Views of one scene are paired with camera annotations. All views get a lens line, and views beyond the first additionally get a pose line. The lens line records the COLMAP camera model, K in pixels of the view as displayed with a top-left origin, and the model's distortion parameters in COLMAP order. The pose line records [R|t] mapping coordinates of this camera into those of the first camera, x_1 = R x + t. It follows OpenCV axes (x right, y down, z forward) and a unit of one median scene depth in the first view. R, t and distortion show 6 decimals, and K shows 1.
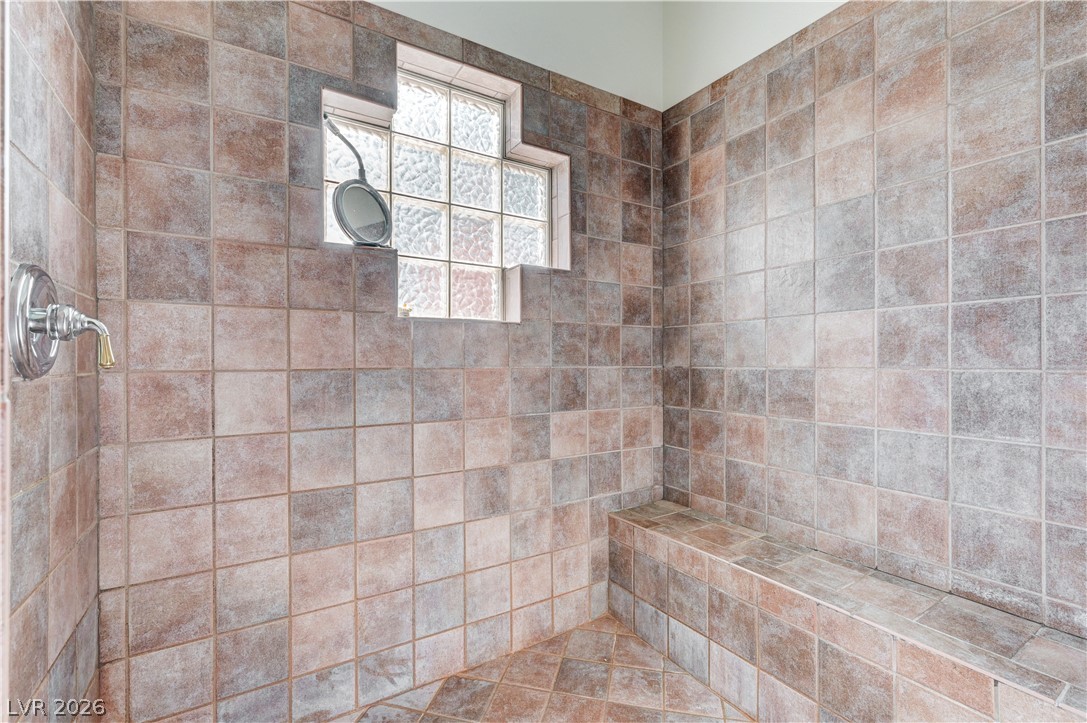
lens RADIAL K [[495.5, 0, 550.7], [0, 495.5, 360.2], [0, 0, 1]] dist [0.003785, -0.001157]
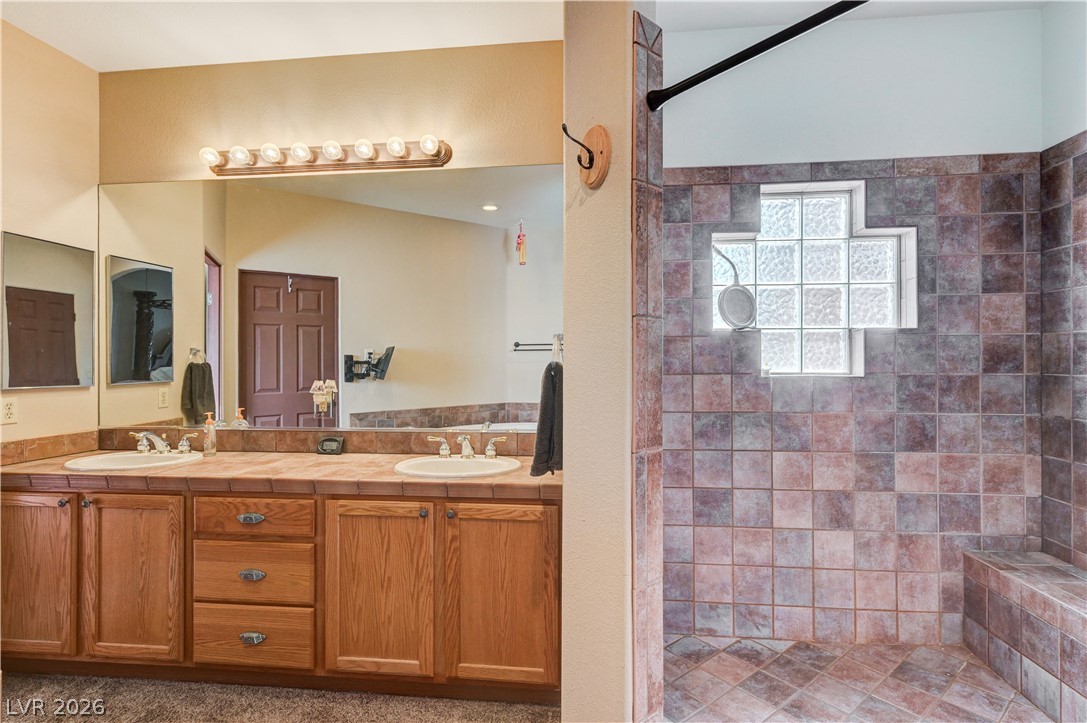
lens RADIAL K [[518.3, 0, 558.7], [0, 518.3, 366.2], [0, 0, 1]] dist [0.000671, 0.000455]
pose [[0.785239, -0.002083, -0.619189, 0.147737], [-0.000249, 0.999993, -0.003680, -0.101392], [0.619192, 0.003044, 0.785234, -0.496907]]
